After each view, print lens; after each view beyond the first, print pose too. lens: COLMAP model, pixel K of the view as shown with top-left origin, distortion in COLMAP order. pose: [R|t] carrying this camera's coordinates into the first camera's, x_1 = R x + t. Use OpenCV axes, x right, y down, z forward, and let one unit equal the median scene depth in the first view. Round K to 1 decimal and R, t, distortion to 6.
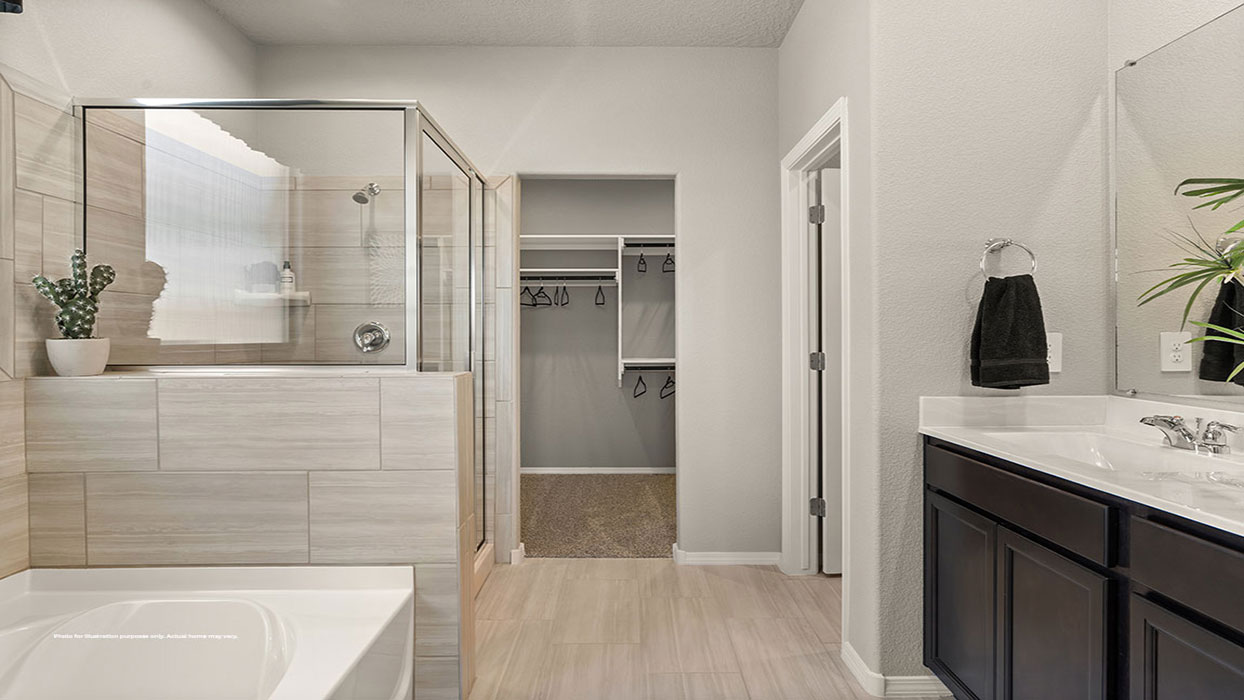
lens RADIAL K [[697.7, 0, 619.6], [0, 697.7, 323.1], [0, 0, 1]] dist [0.001027, 0.001127]
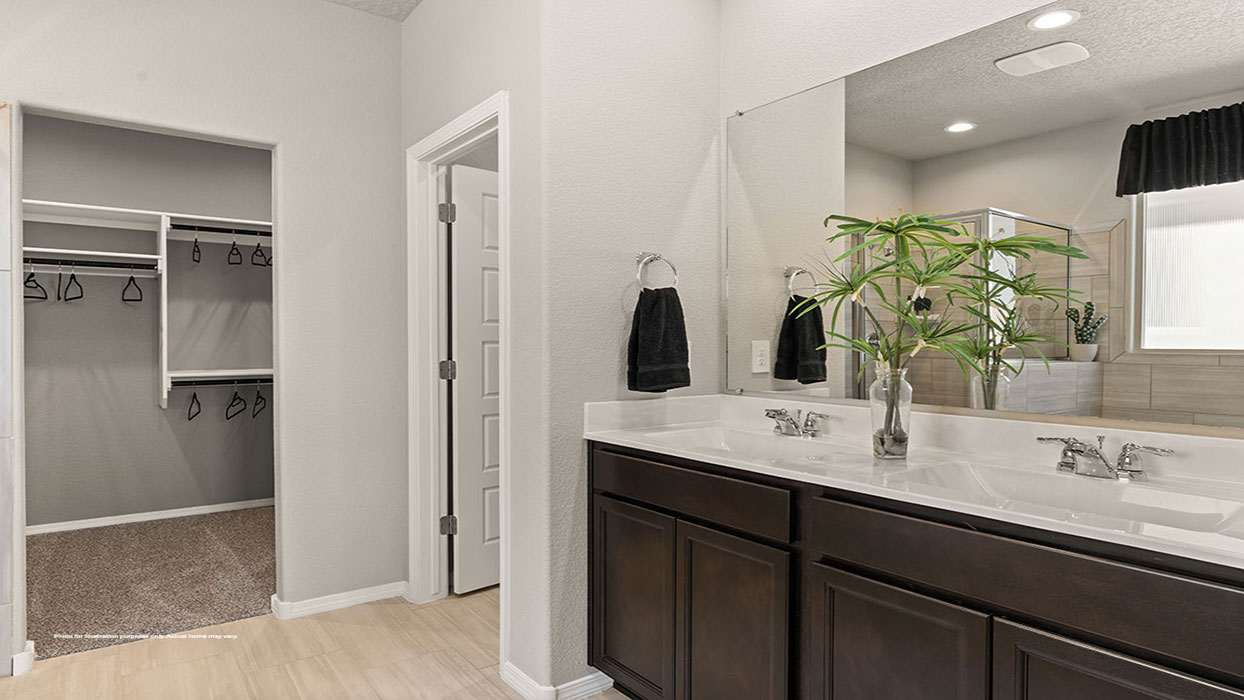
lens RADIAL K [[707.8, 0, 622.5], [0, 707.8, 343.7], [0, 0, 1]] dist [-0.001453, 0.001719]
pose [[0.802508, 0.002056, 0.596637, -0.121953], [-0.013215, 0.999810, 0.014329, 0.003339], [-0.596494, -0.019383, 0.802383, 0.126767]]
